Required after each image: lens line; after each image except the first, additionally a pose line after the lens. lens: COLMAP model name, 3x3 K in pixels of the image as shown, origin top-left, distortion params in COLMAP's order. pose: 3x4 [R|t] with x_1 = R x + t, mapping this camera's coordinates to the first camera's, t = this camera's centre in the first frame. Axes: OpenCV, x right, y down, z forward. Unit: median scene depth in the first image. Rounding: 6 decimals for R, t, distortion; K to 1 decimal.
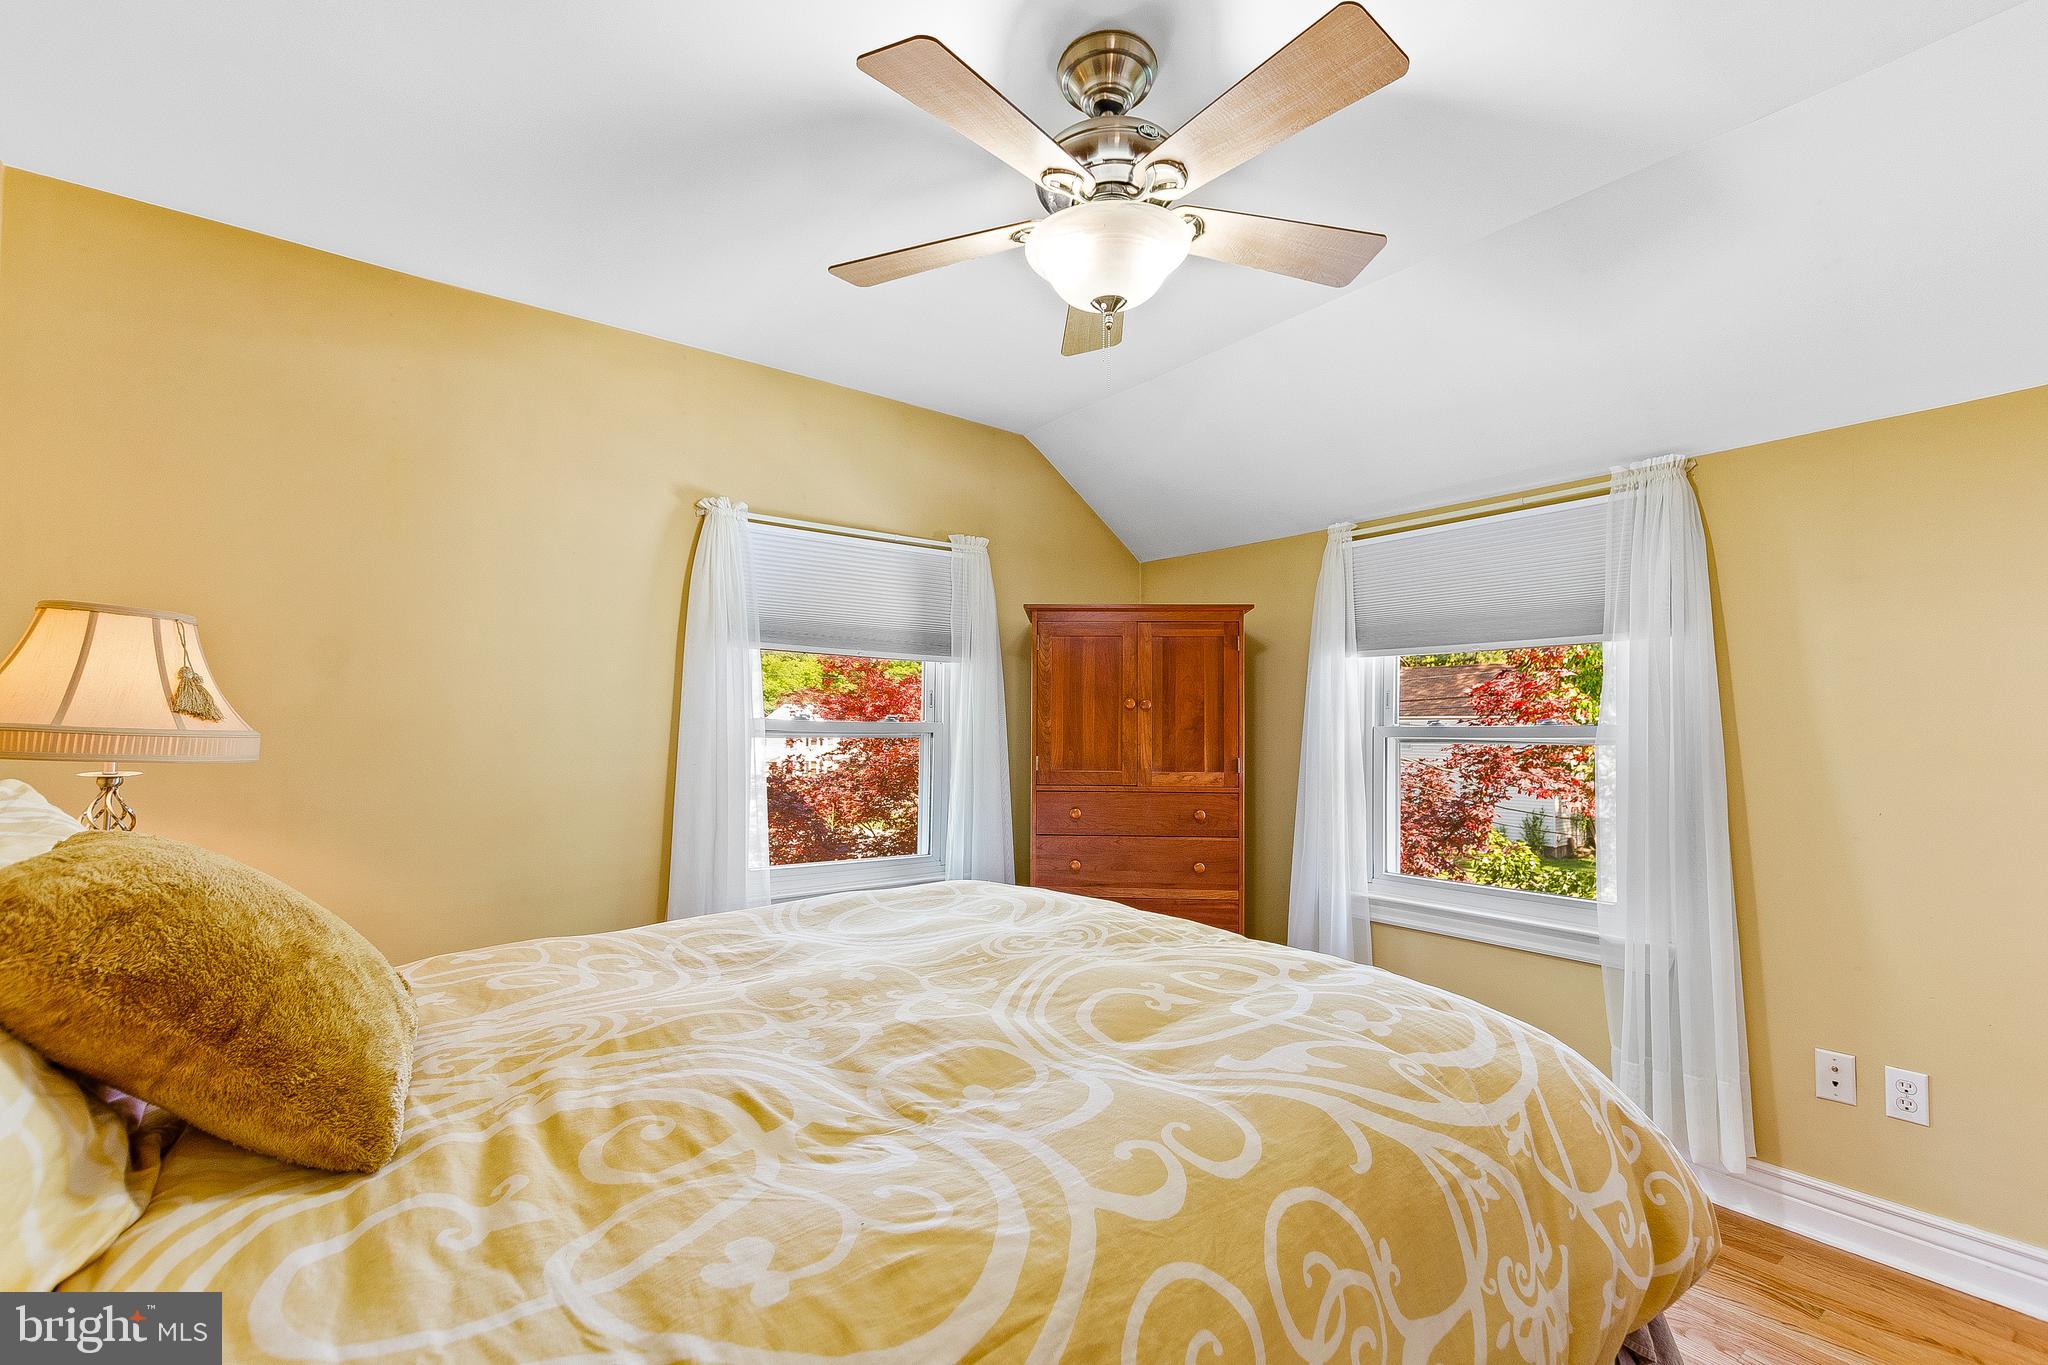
lens RADIAL K [[914.2, 0, 1020.3], [0, 914.2, 694.4], [0, 0, 1]] dist [-0.002560, -0.000228]
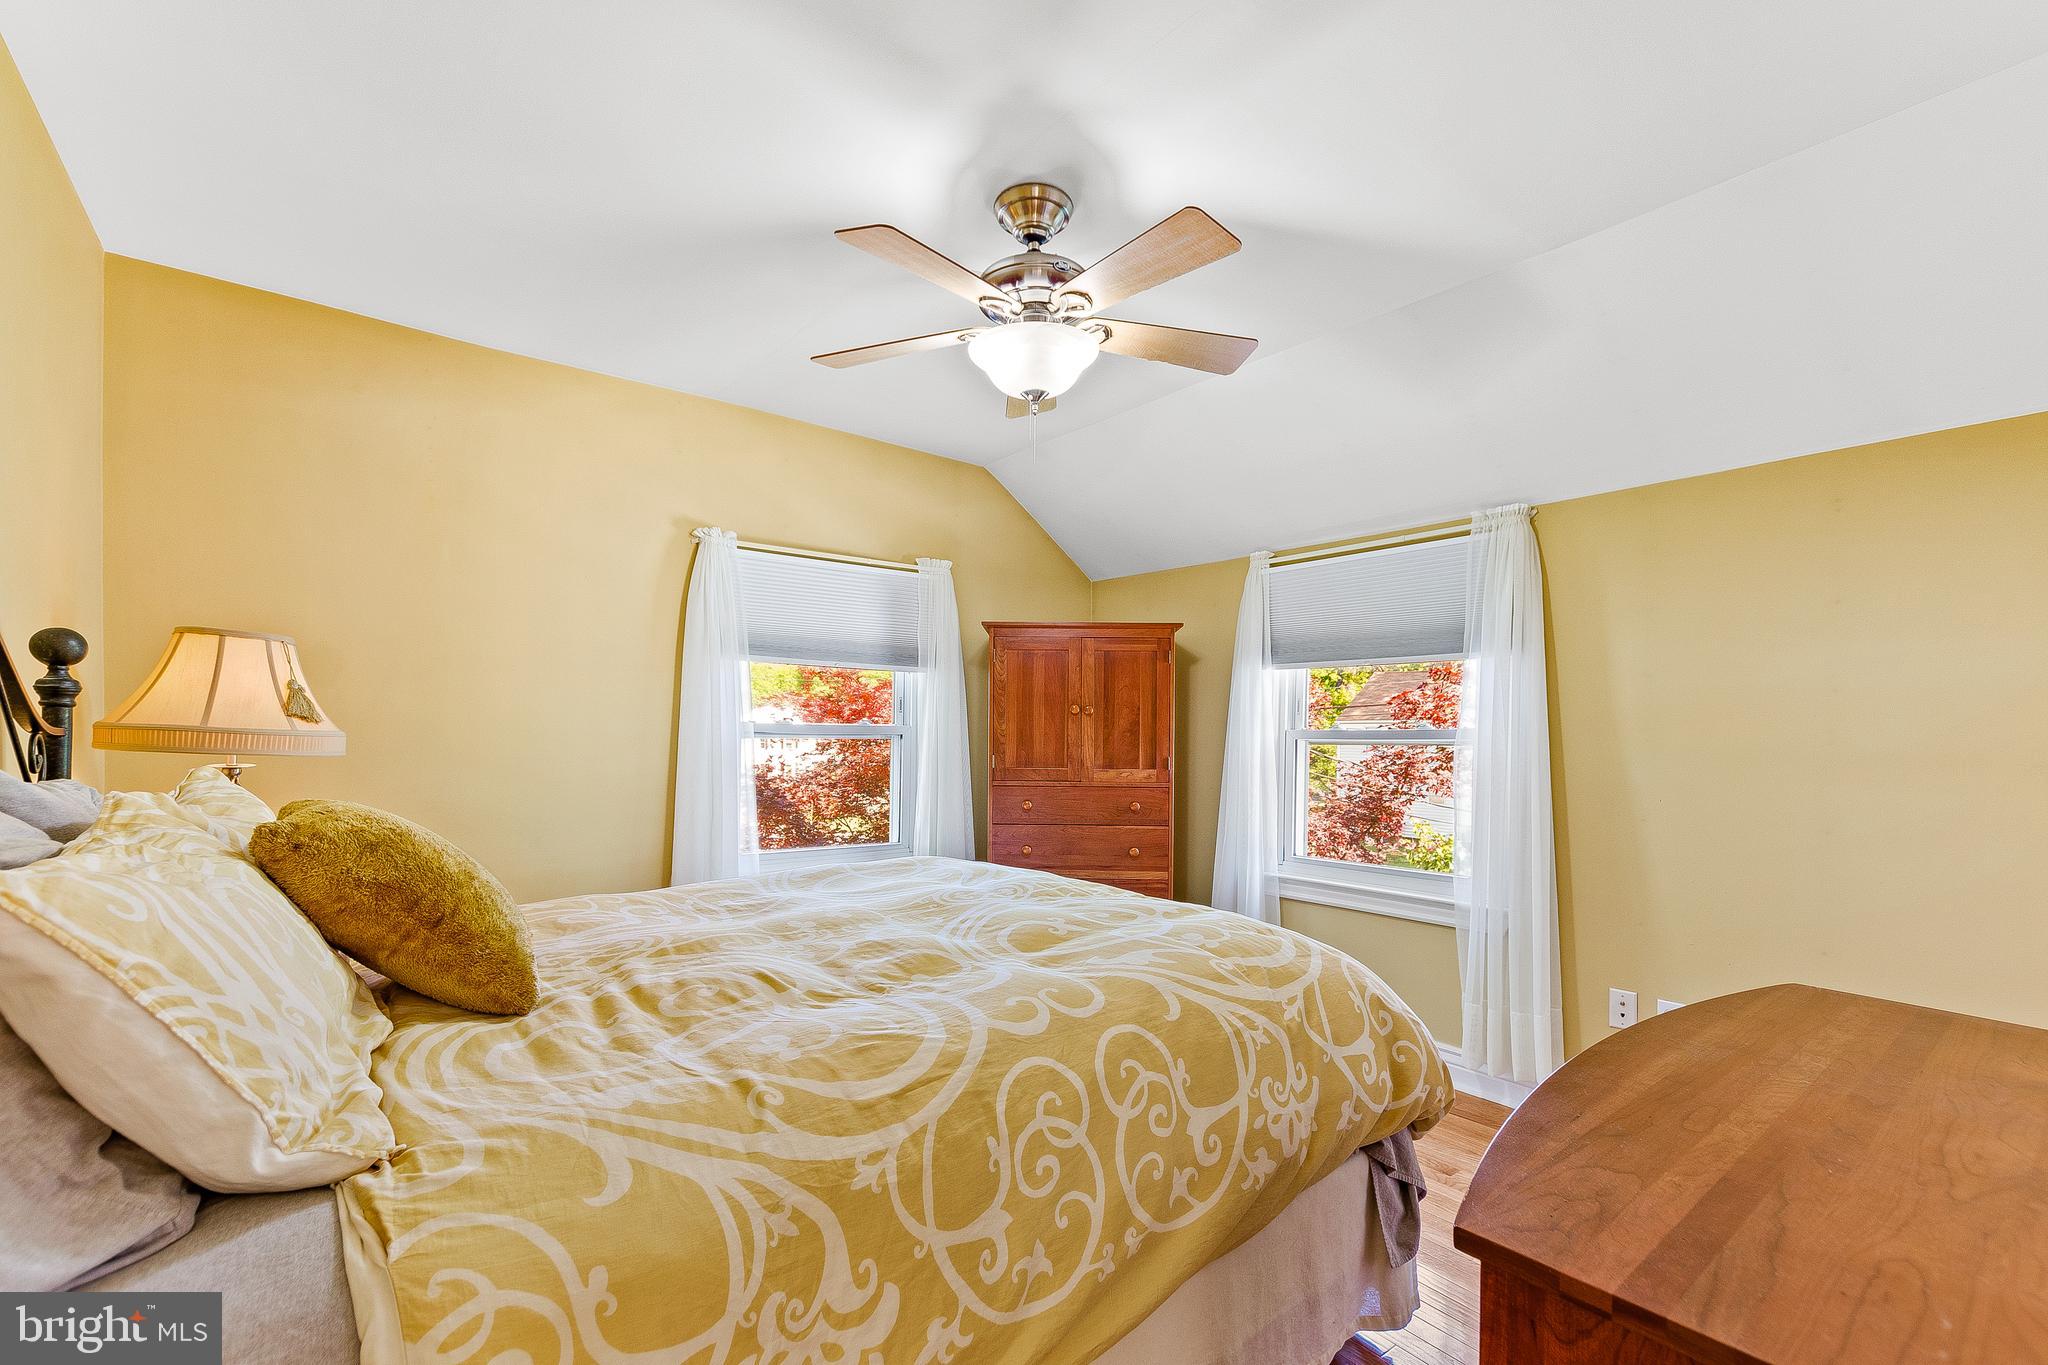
lens RADIAL K [[898.4, 0, 1024.0], [0, 898.4, 728.8], [0, 0, 1]] dist [-0.011042, -0.000073]
pose [[0.999456, 0.001704, 0.032926, 0.047254], [-0.002813, 0.999430, 0.033655, -0.008076], [-0.032850, -0.033730, 0.998891, -0.289699]]
